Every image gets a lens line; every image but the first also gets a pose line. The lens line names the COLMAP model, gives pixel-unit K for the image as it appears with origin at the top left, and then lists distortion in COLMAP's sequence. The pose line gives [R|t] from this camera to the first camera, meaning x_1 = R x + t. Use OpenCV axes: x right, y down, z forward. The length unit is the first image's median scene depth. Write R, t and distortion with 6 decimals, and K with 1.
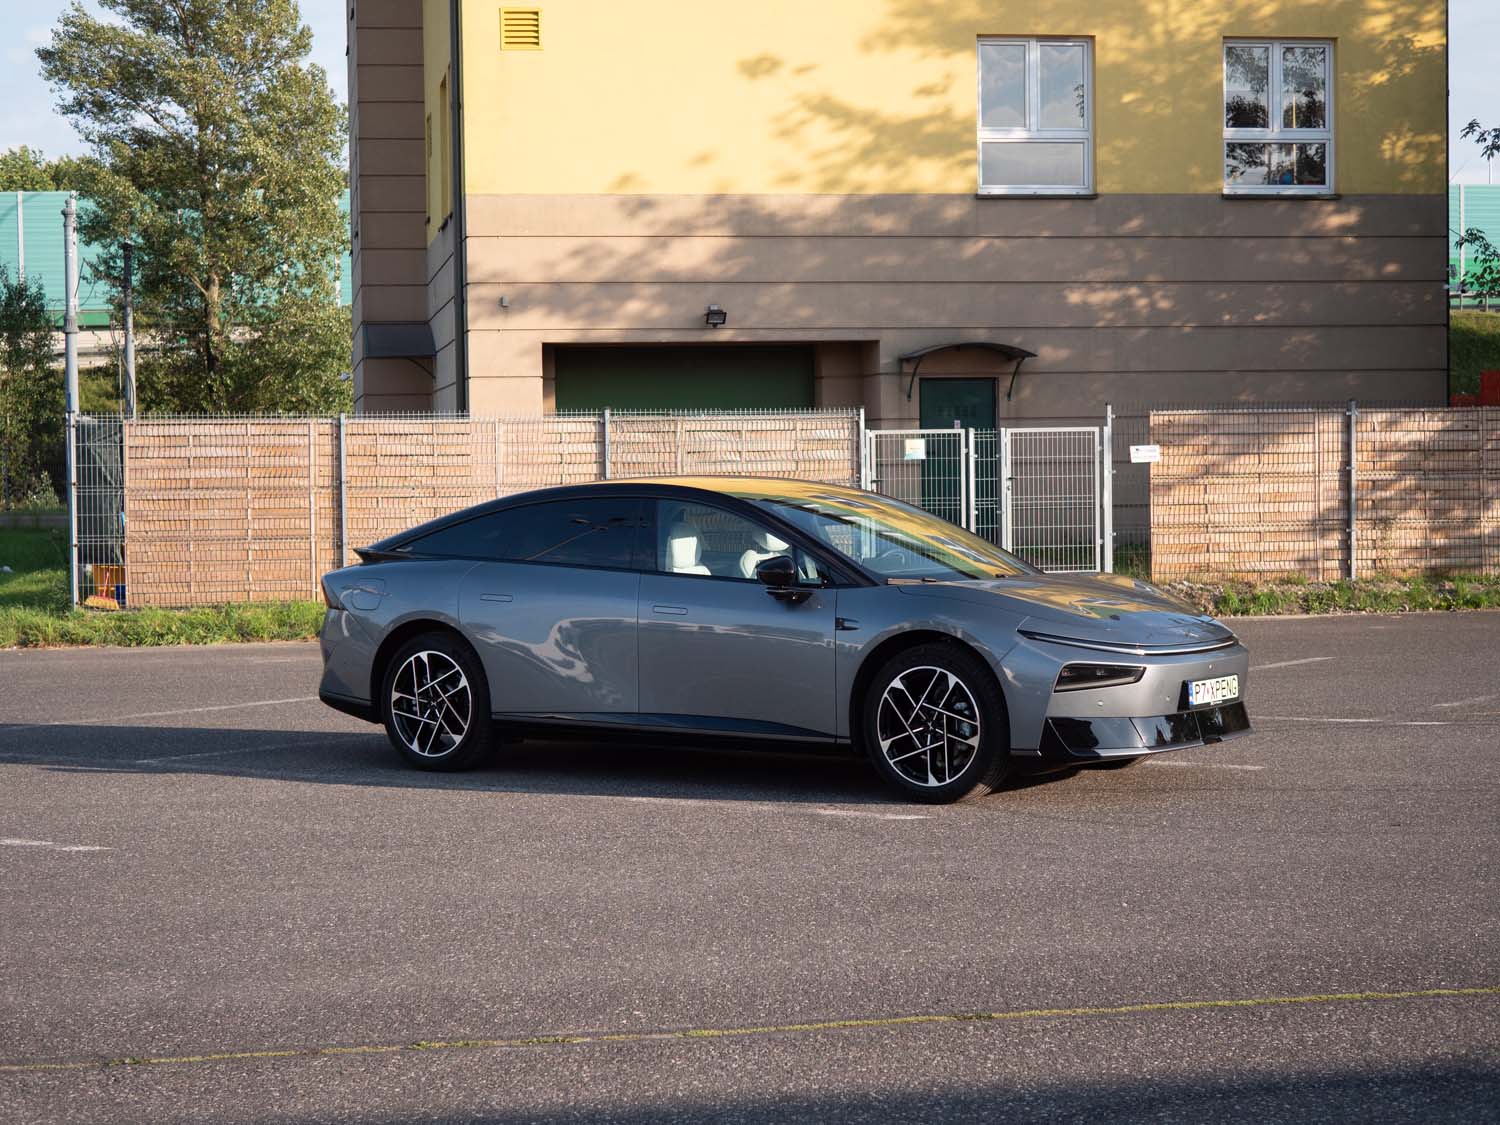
lens RADIAL K [[2697.9, 0, 750.0], [0, 2697.9, 562.5], [0, 0, 1]] dist [-0.148069, -0.058045]
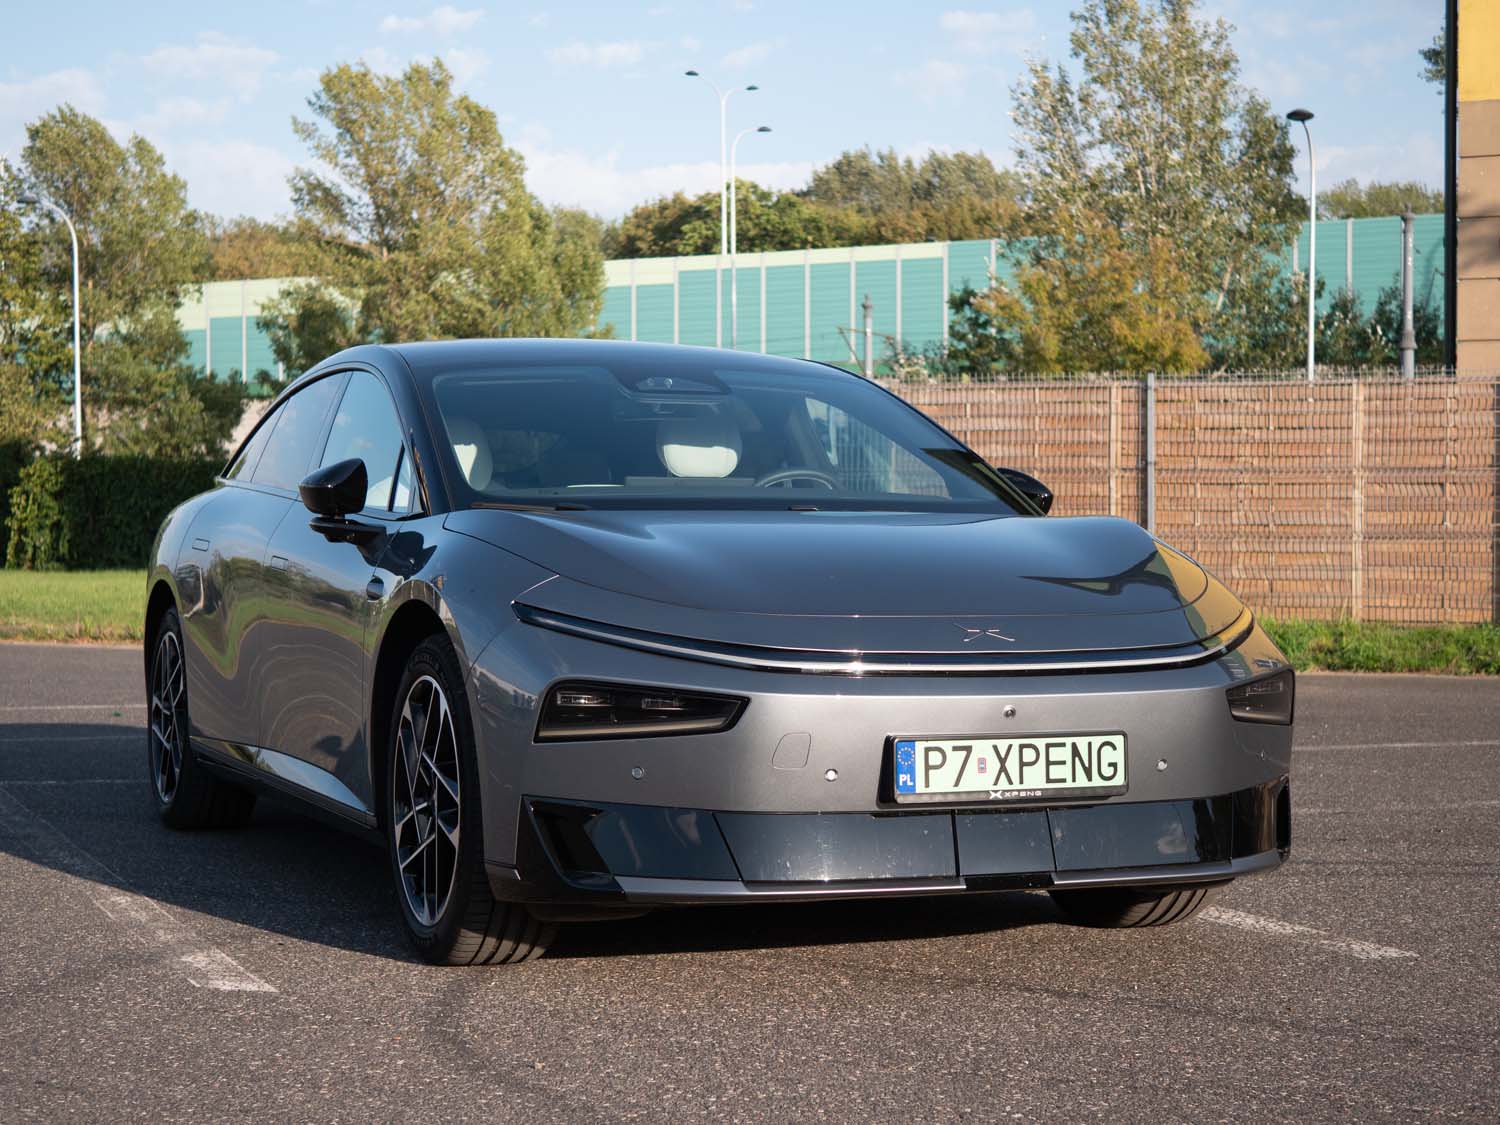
lens RADIAL K [[2697.9, 0, 750.0], [0, 2697.9, 562.5], [0, 0, 1]] dist [-0.148069, -0.058045]
pose [[0.825607, 0.019654, -0.563903, 0.186514], [-0.031479, 0.999441, -0.011253, 0.010552], [0.563366, 0.027042, 0.825765, 0.305463]]
